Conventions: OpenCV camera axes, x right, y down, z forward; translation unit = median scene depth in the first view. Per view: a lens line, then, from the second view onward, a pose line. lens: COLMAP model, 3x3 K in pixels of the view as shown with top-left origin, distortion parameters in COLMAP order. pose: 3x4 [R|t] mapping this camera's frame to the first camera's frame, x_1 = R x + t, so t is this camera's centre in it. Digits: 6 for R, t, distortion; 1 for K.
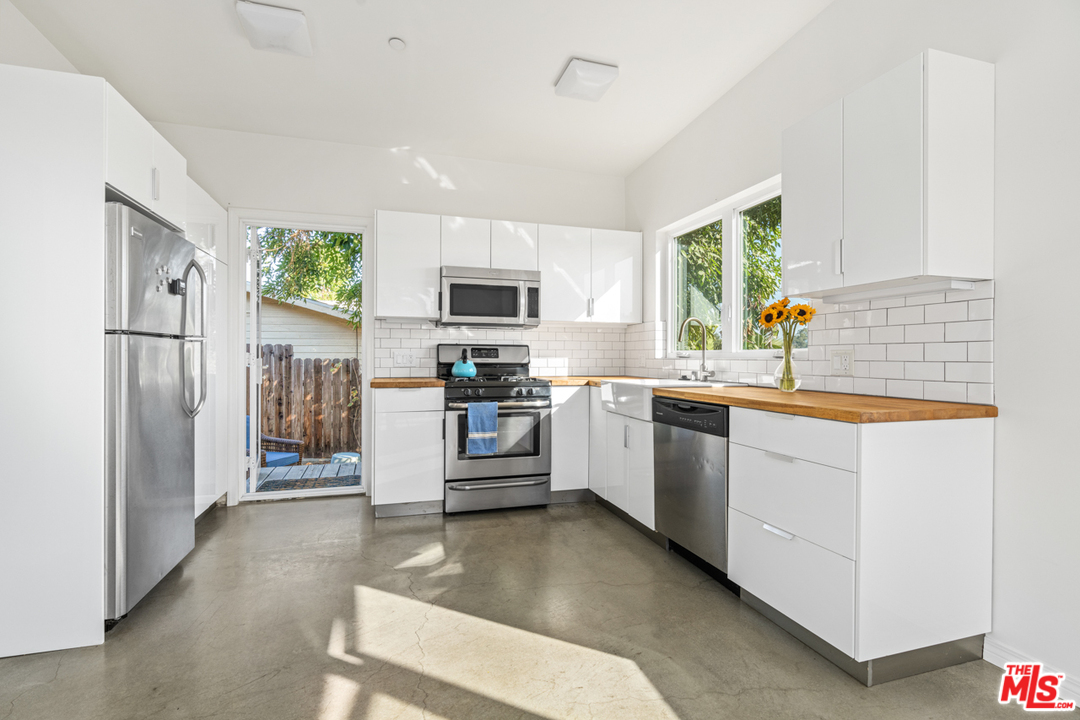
lens RADIAL K [[491.2, 0, 530.1], [0, 491.2, 356.9], [0, 0, 1]] dist [-0.002684, 0.000455]
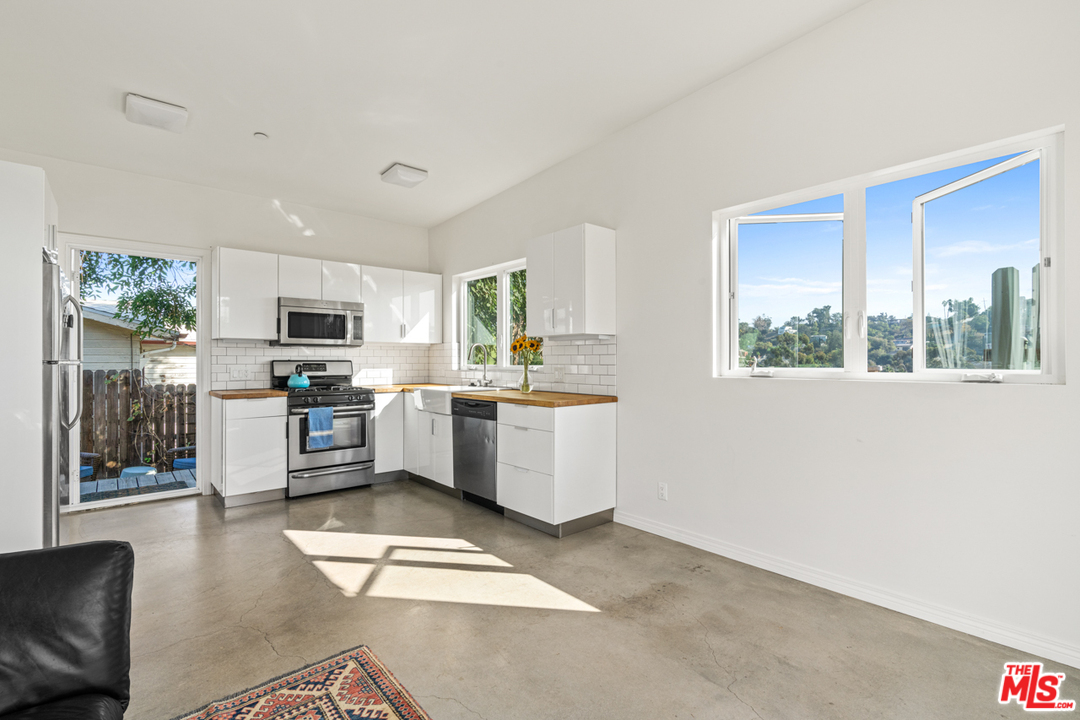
lens RADIAL K [[491.2, 0, 530.8], [0, 491.2, 360.4], [0, 0, 1]] dist [-0.002684, 0.000455]
pose [[0.913100, -0.004027, 0.407715, -0.114818], [0.003512, 0.999992, 0.002013, -0.029738], [-0.407719, -0.000406, 0.913107, -0.379623]]
